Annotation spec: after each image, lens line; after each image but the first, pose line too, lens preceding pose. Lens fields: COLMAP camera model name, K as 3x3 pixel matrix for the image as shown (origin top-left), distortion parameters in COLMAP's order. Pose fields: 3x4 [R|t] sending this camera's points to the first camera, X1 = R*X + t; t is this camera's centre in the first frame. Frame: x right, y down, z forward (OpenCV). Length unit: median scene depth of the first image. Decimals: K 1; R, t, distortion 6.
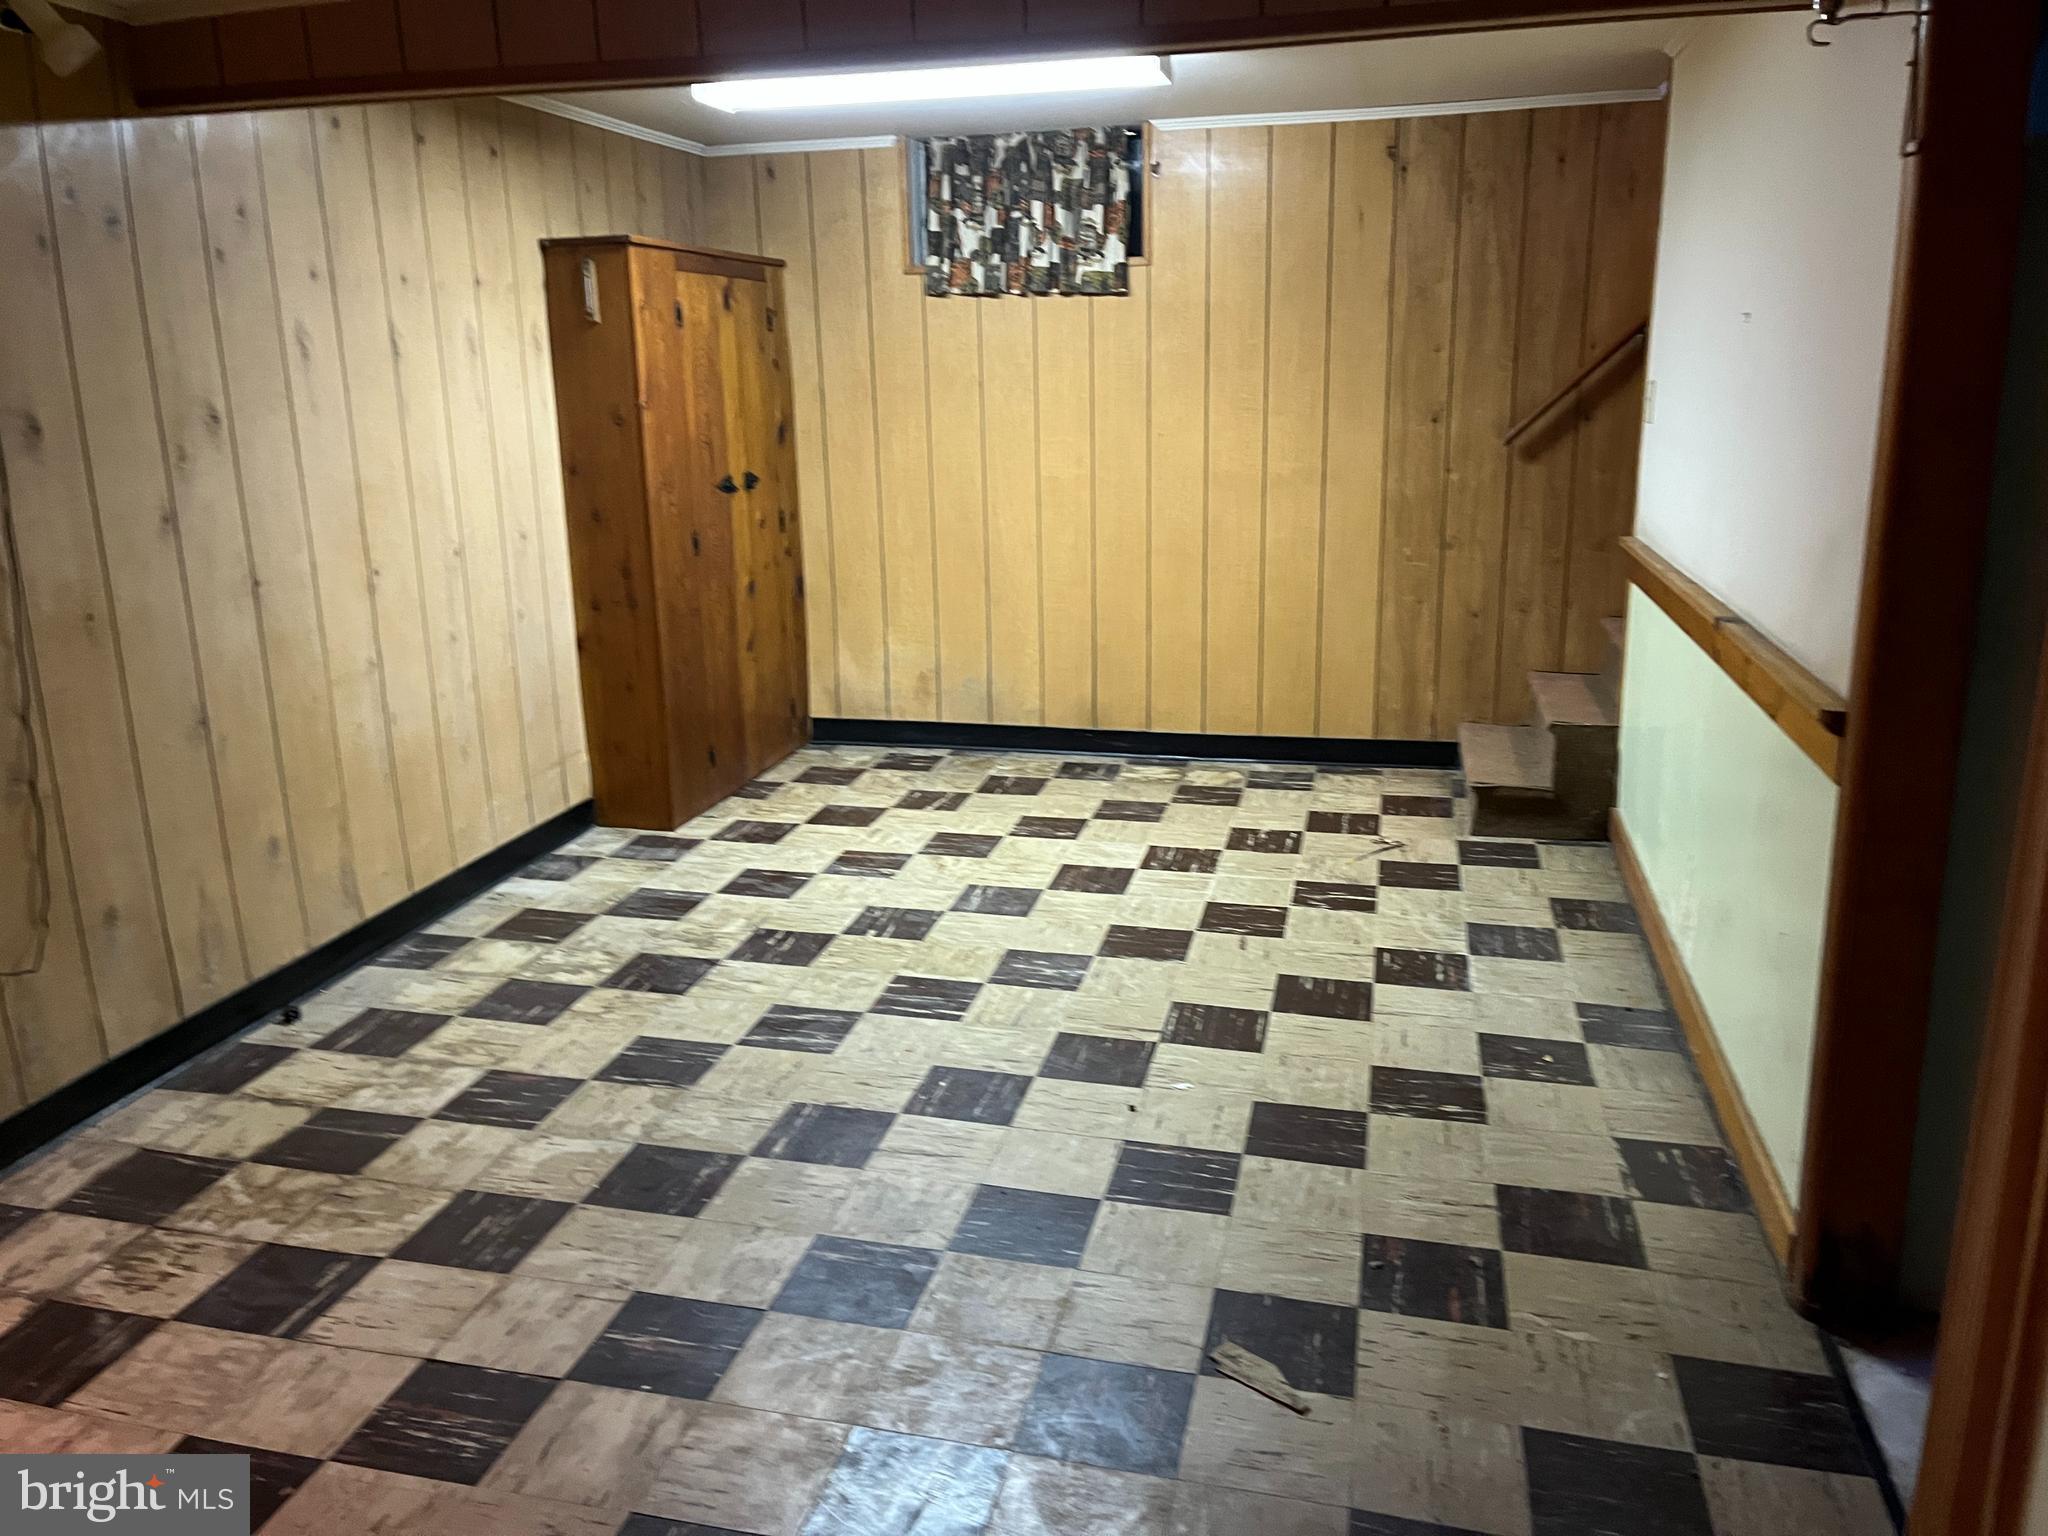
lens RADIAL K [[1550.6, 0, 1016.2], [0, 1550.6, 762.6], [0, 0, 1]] dist [0.056024, -0.052736]
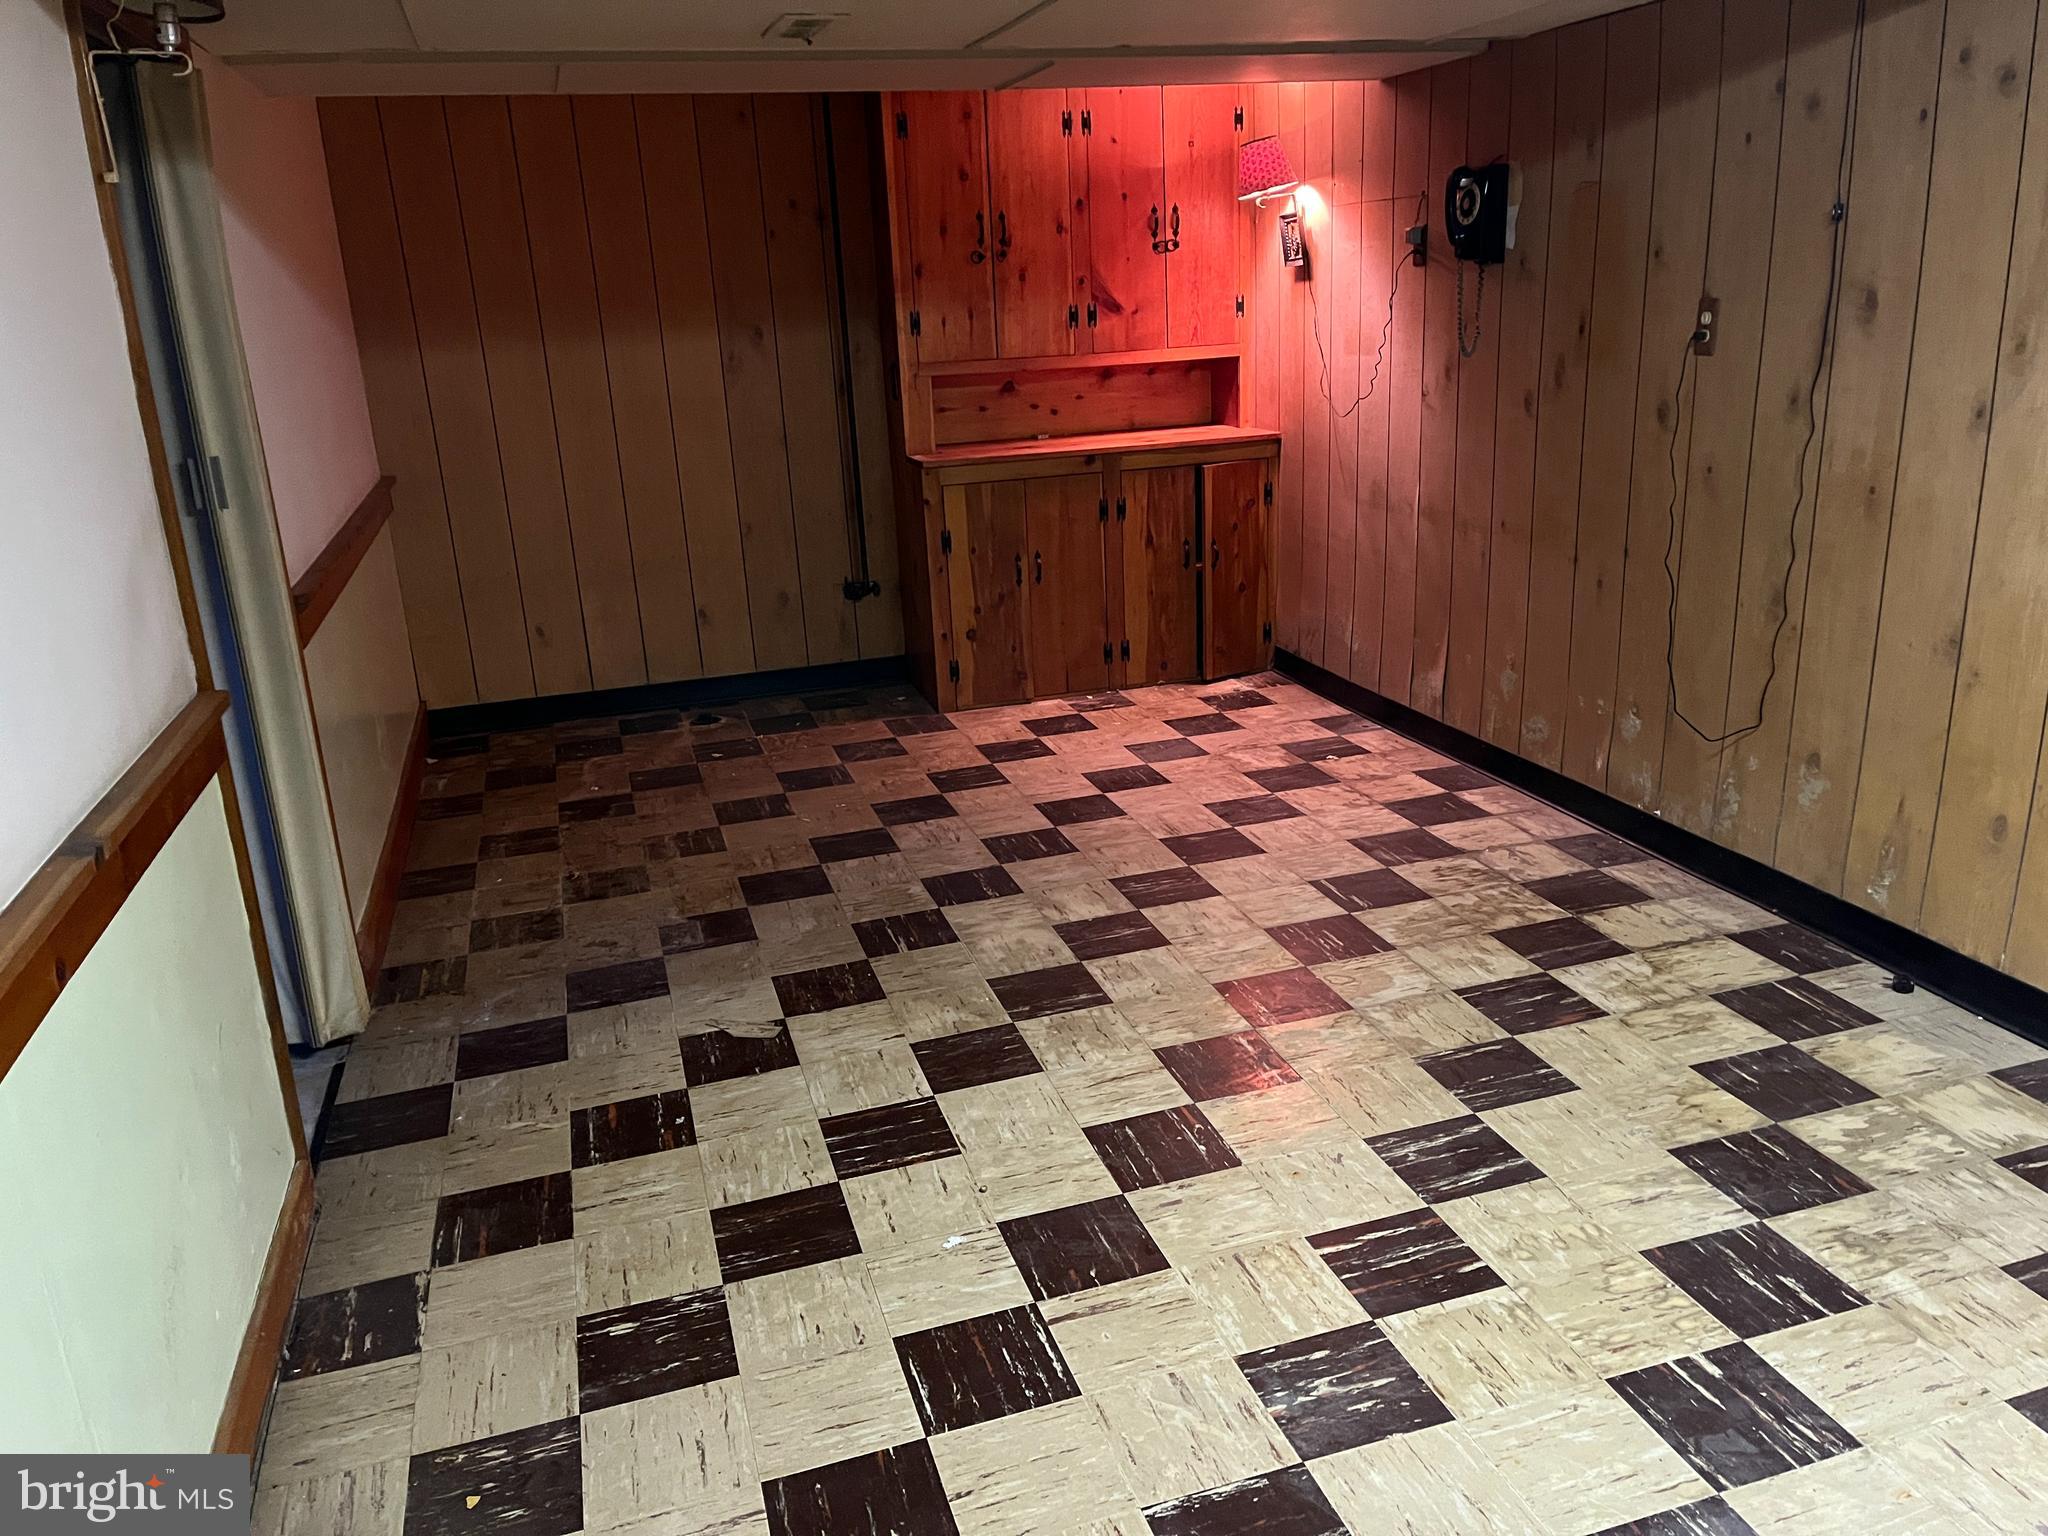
lens RADIAL K [[1550.6, 0, 1022.1], [0, 1550.6, 769.2], [0, 0, 1]] dist [0.056024, -0.052736]
pose [[-0.862136, 0.210562, -0.460853, 0.401138], [-0.060768, 0.860024, 0.506622, -0.413715], [0.503020, 0.464782, -0.728662, 1.514320]]
